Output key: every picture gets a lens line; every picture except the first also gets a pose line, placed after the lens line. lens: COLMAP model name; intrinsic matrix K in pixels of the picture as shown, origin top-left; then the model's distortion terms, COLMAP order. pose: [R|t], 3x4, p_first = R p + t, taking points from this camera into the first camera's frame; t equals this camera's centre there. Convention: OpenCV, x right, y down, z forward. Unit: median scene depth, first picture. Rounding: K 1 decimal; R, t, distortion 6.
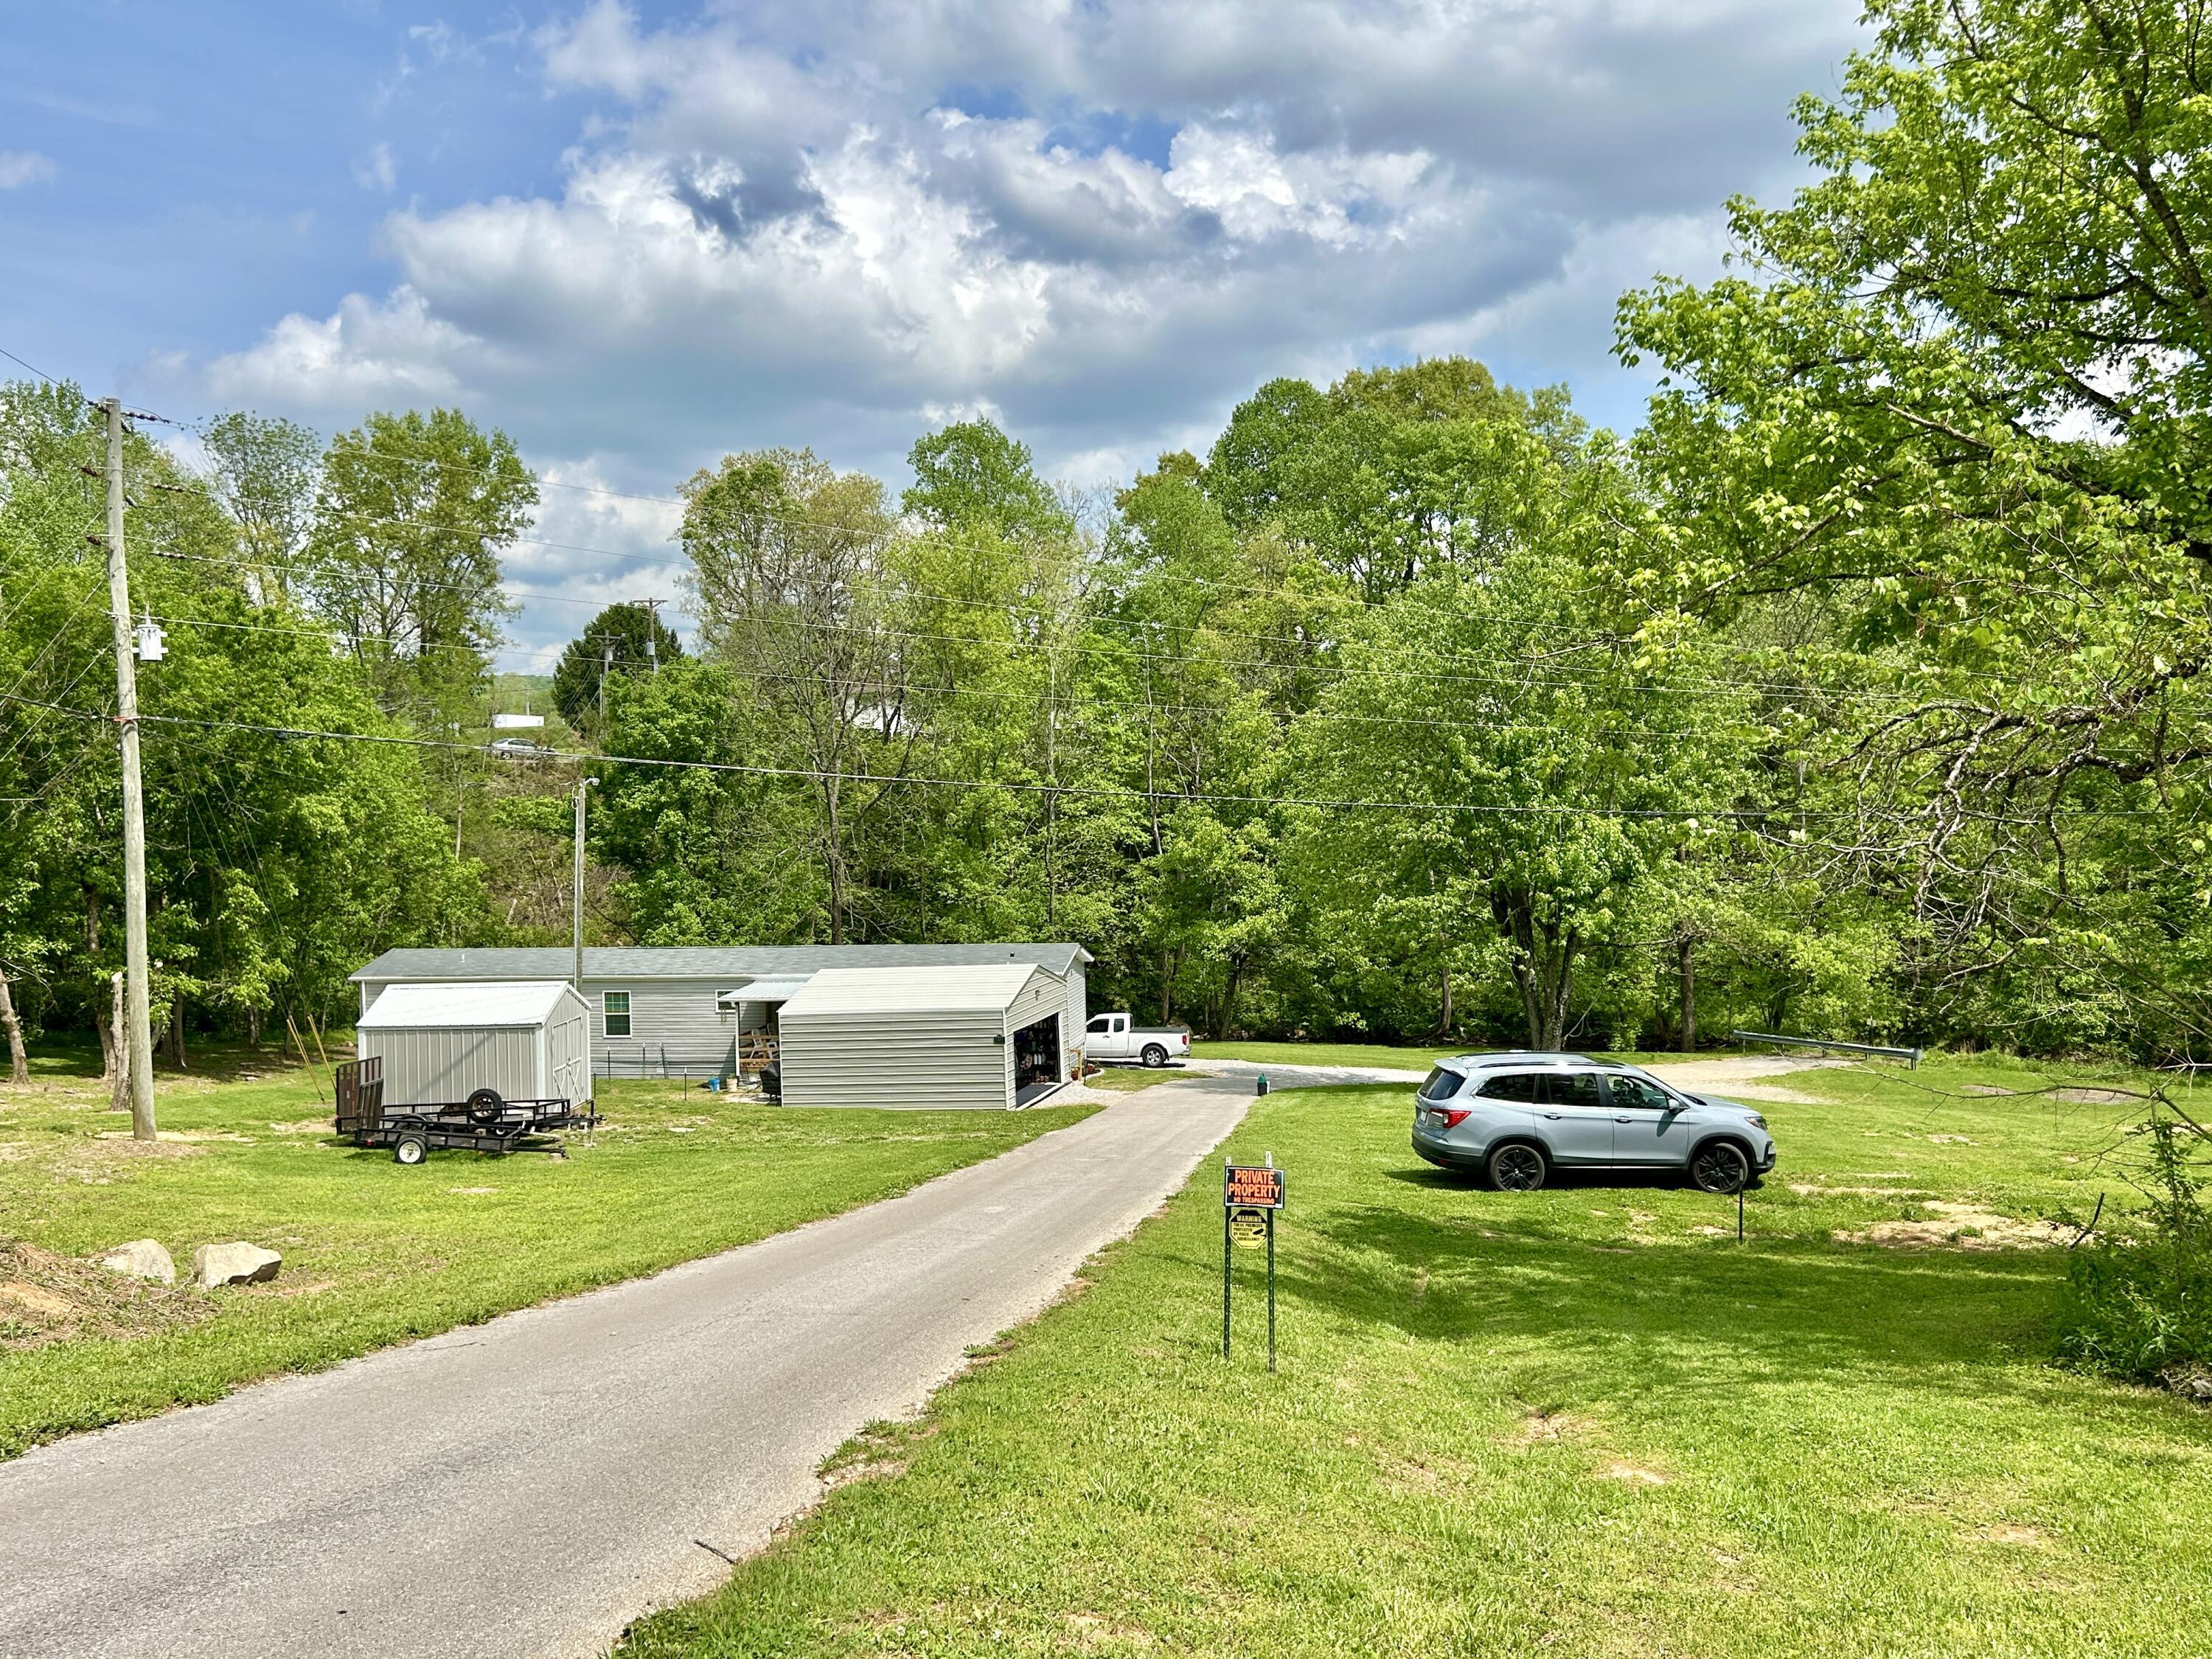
lens RADIAL K [[1906.5, 0, 1106.0], [0, 1906.5, 829.5], [0, 0, 1]] dist [0.180562, -0.367336]
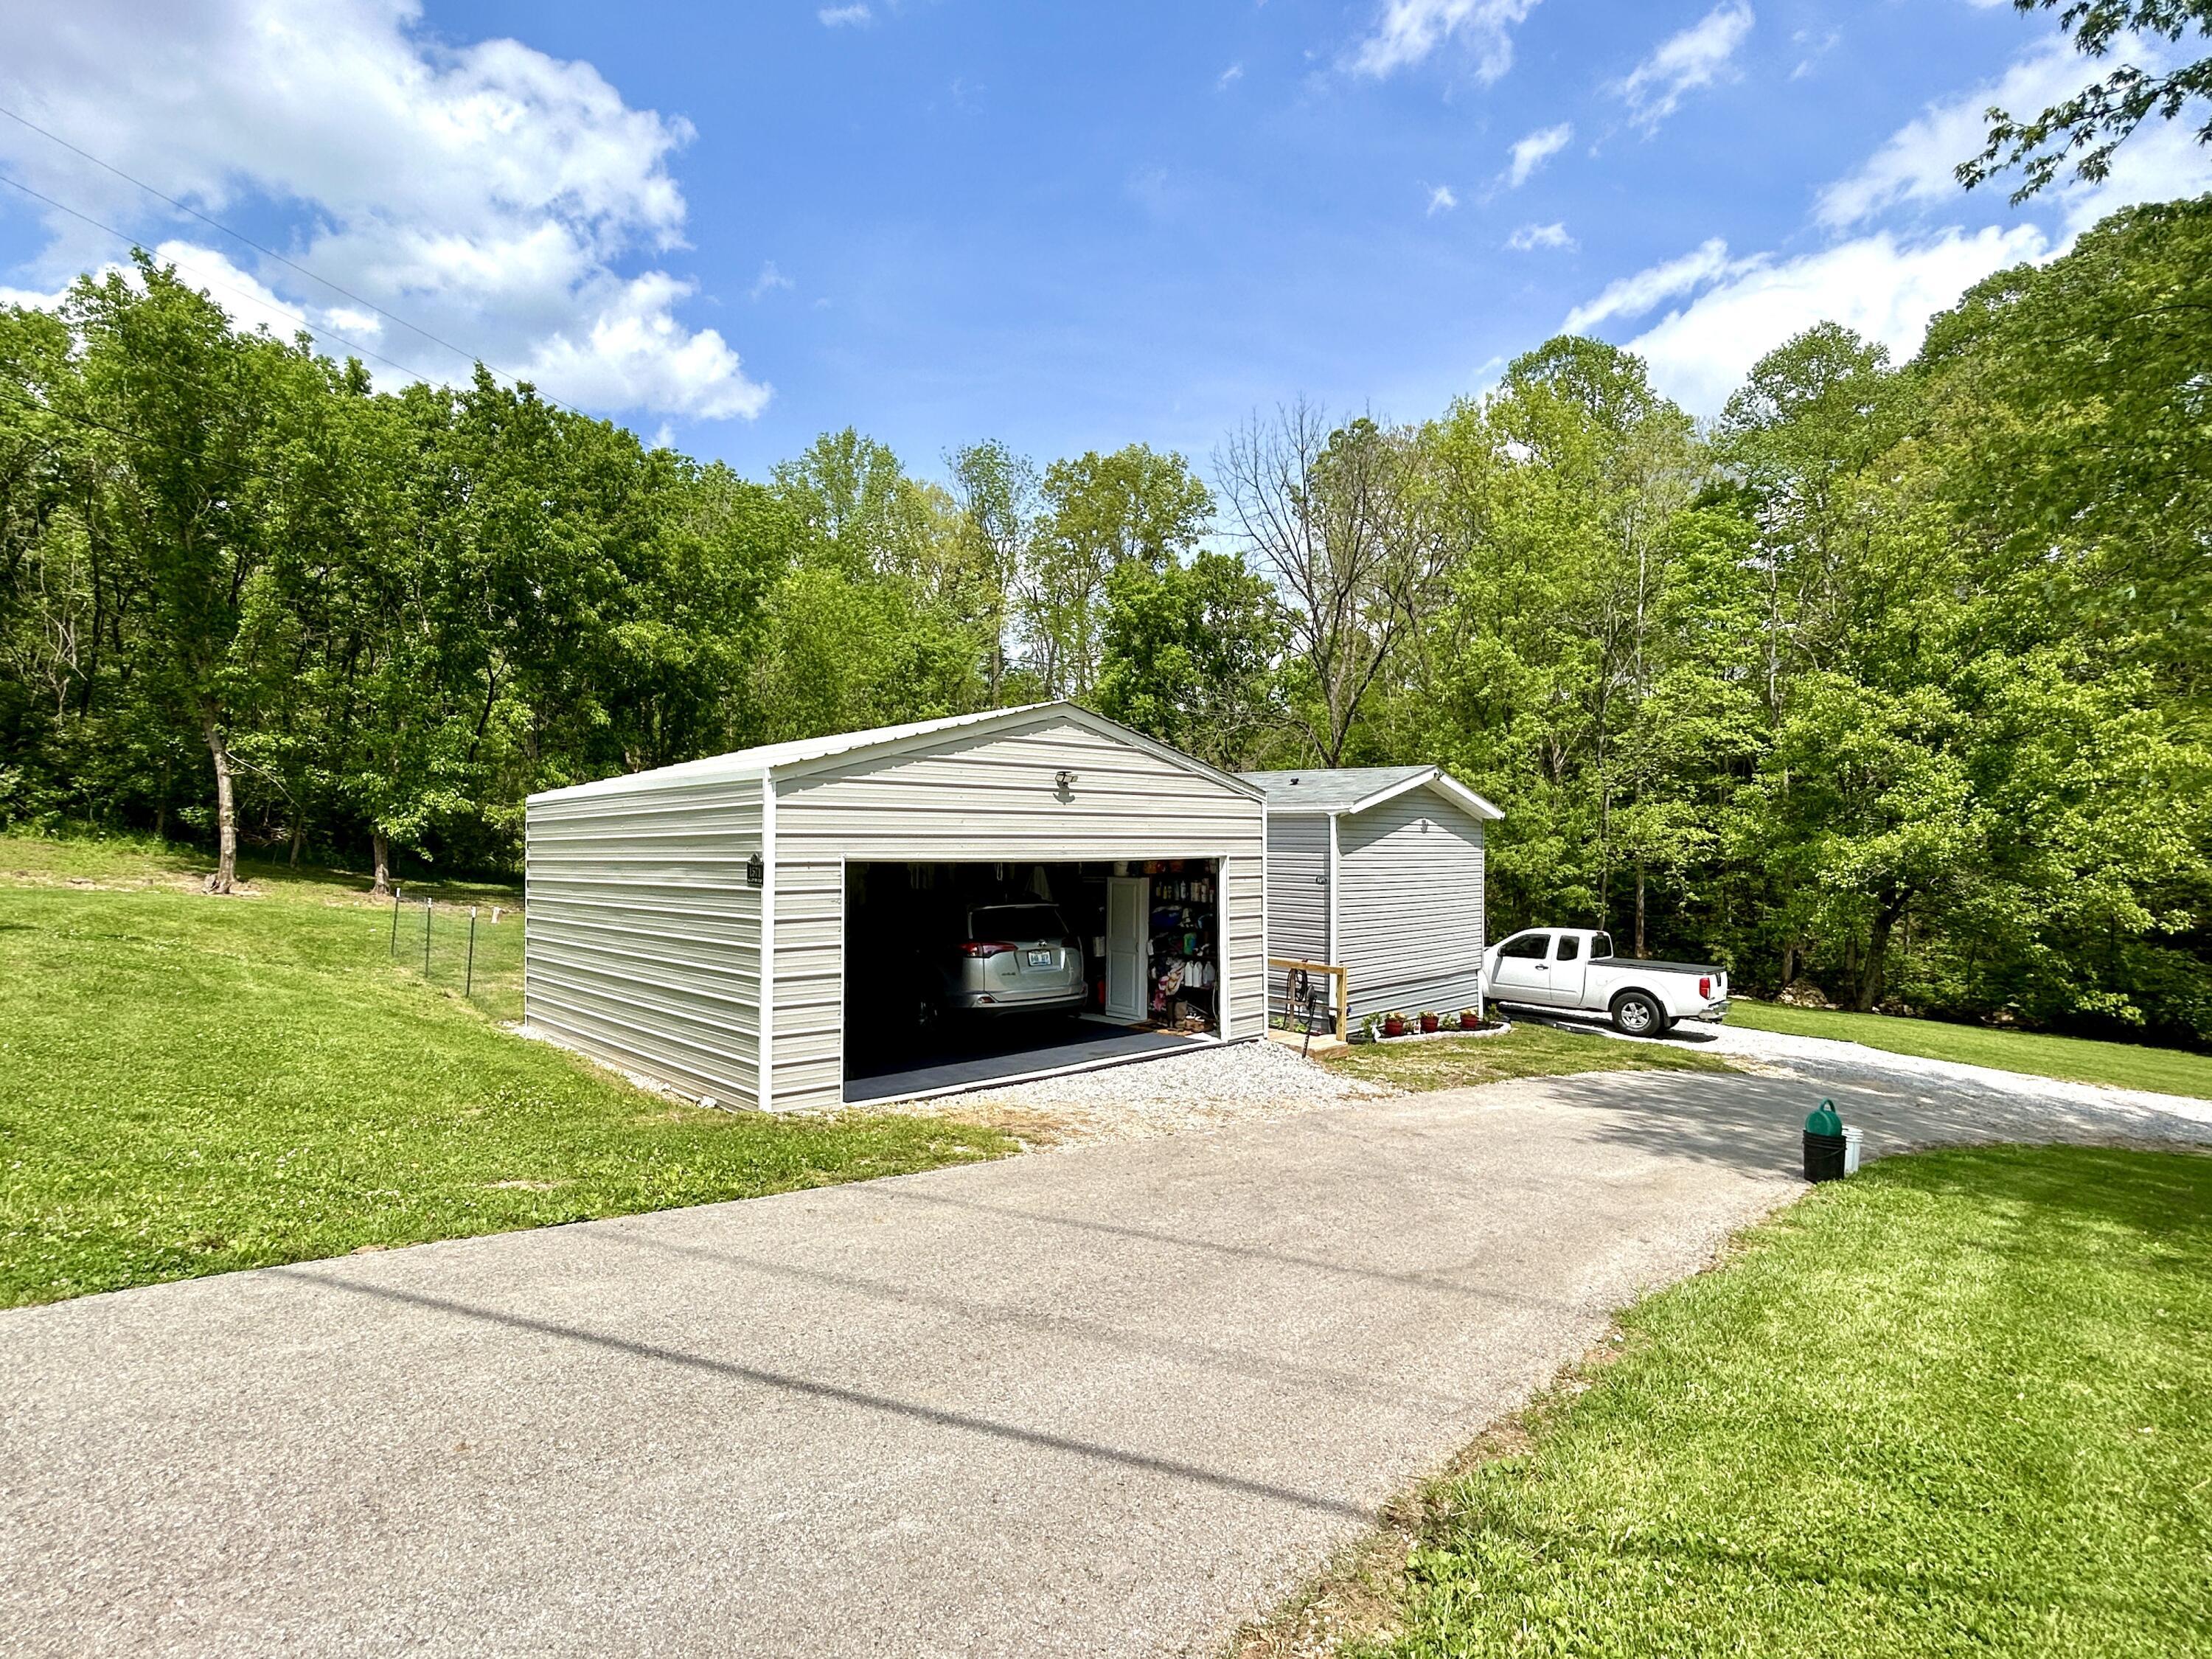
lens RADIAL K [[1092.8, 0, 1078.1], [0, 1092.8, 827.0], [0, 0, 1]] dist [-0.000174, 0.000884]
pose [[0.822363, 0.027899, -0.568278, 0.054292], [-0.041151, 0.999098, -0.010500, 0.062129], [0.567472, 0.032020, 0.822770, 0.536094]]
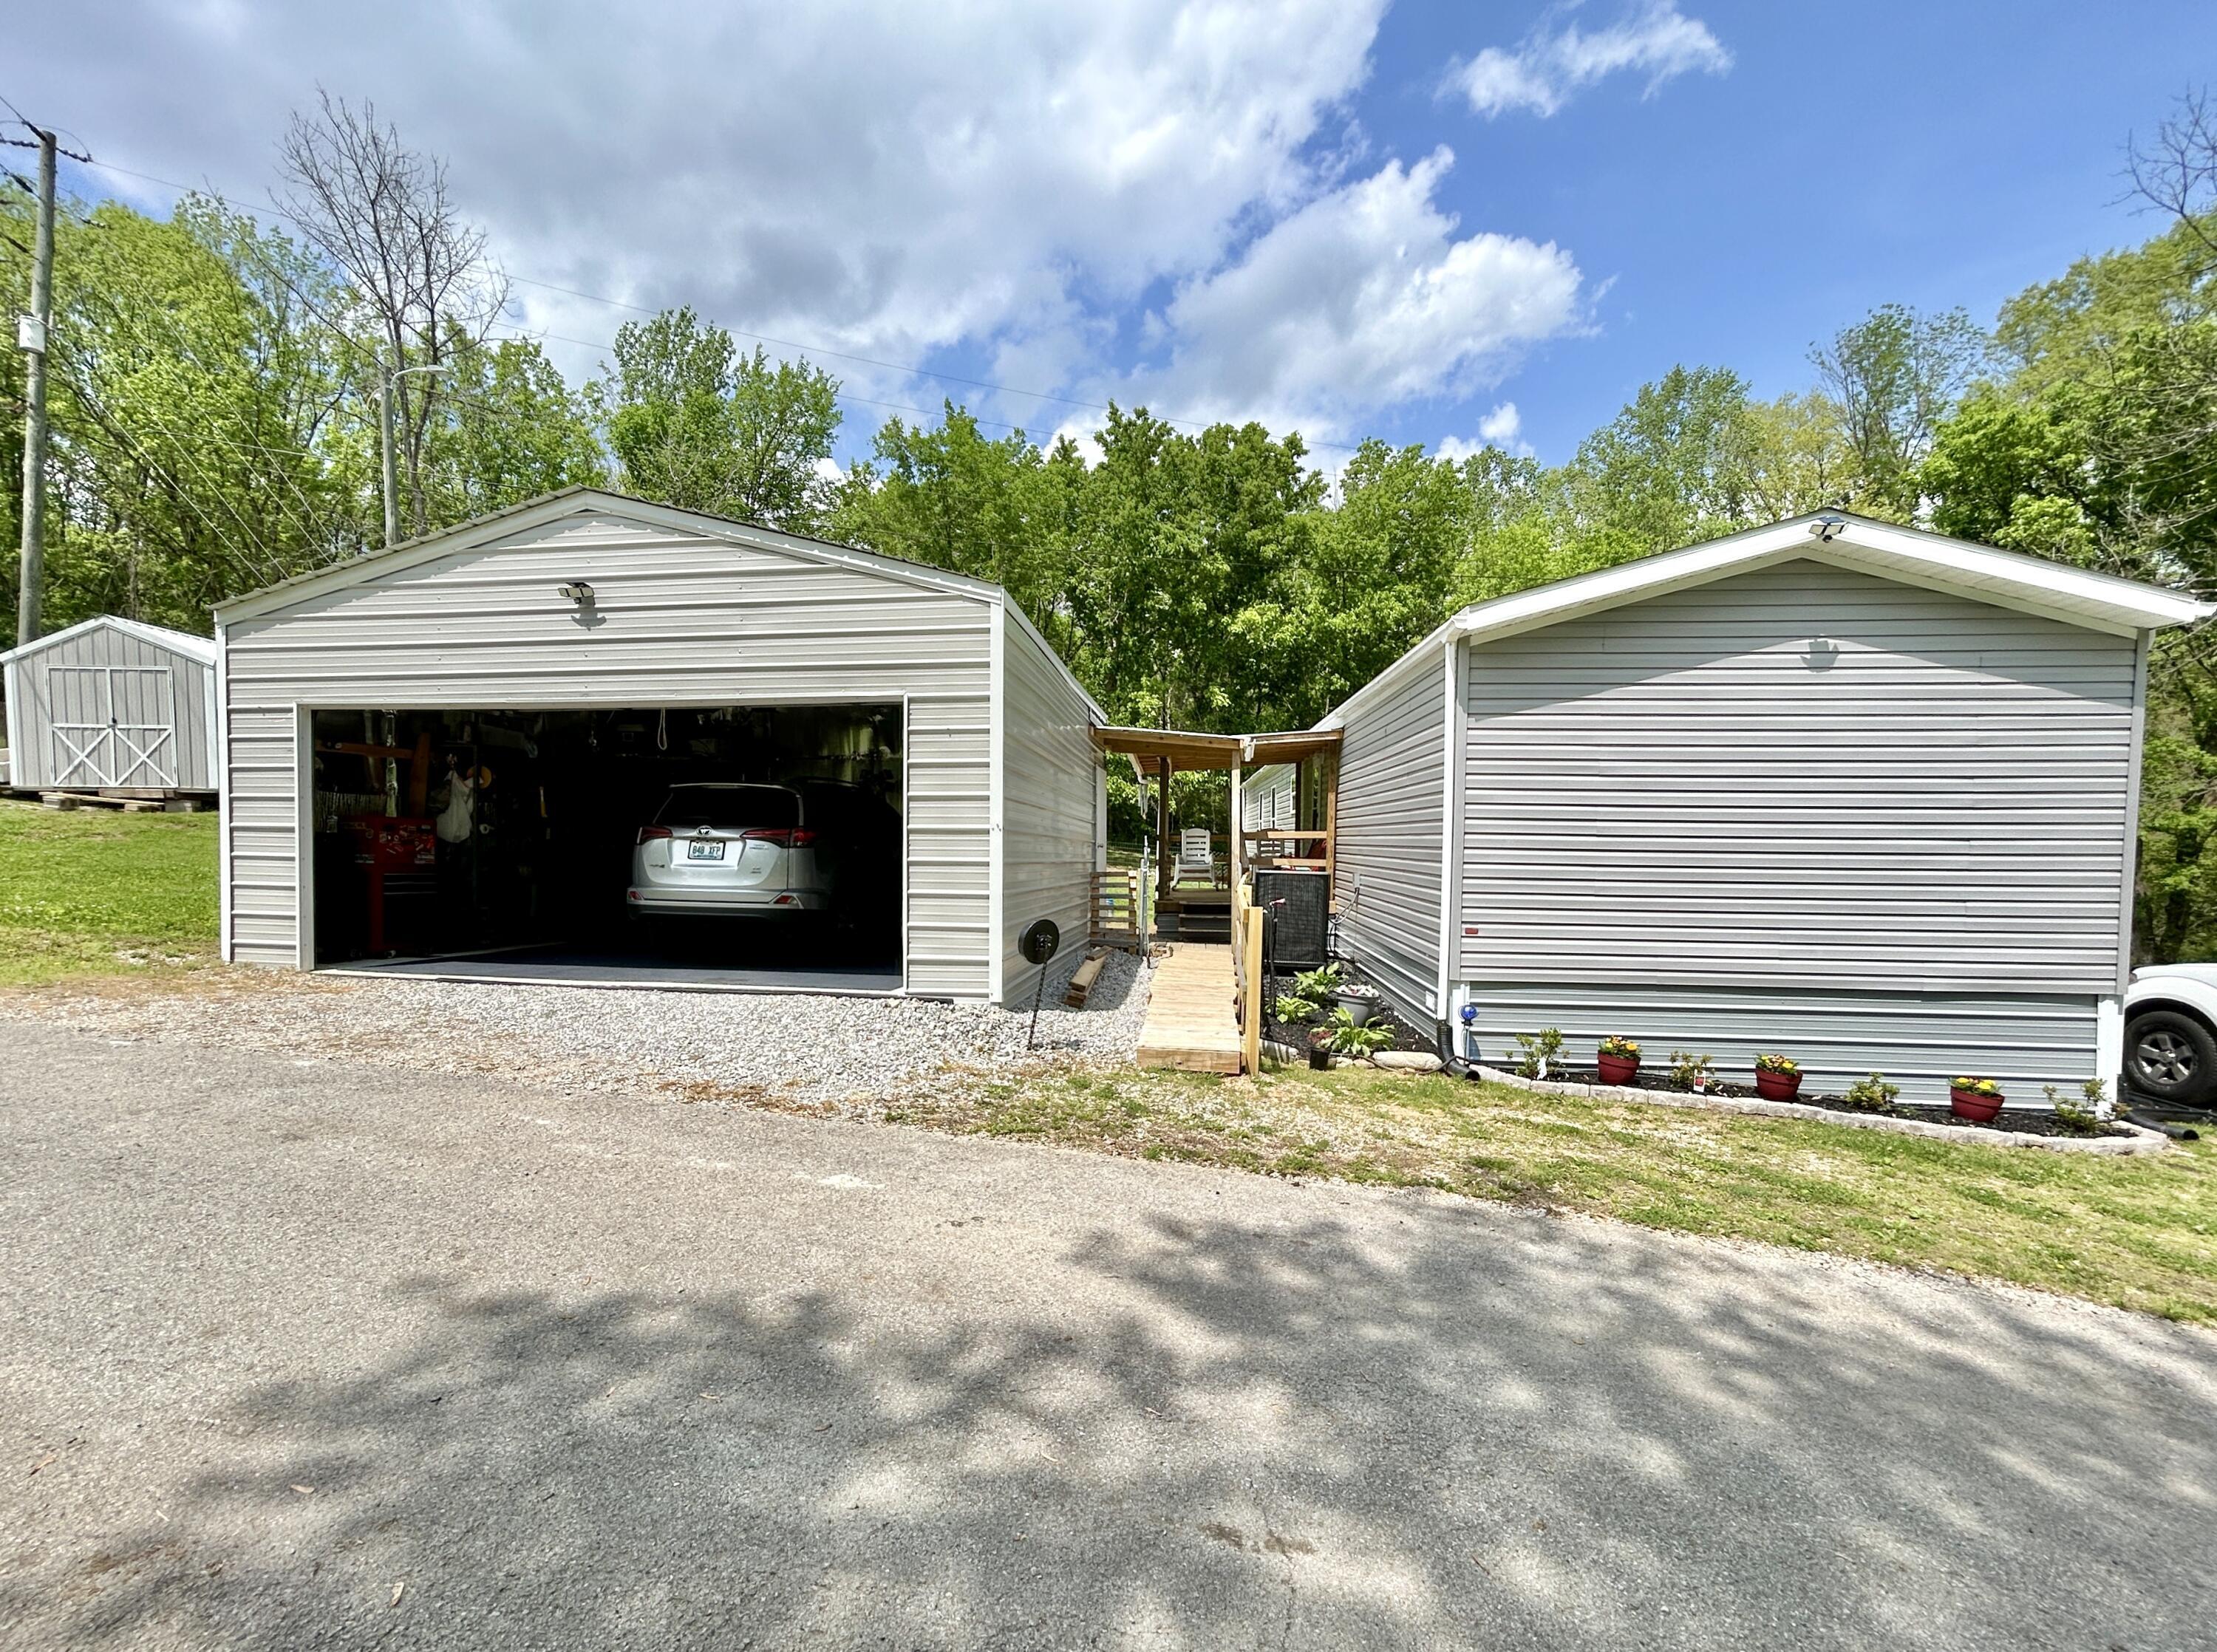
lens RADIAL K [[973.9, 0, 1061.4], [0, 973.9, 905.2], [0, 0, 1]] dist [0.000250, 0.000288]
pose [[0.084360, 0.091871, -0.992191, 0.069933], [-0.031399, 0.995491, 0.089507, 0.073155], [0.995940, 0.023603, 0.086865, 0.673787]]
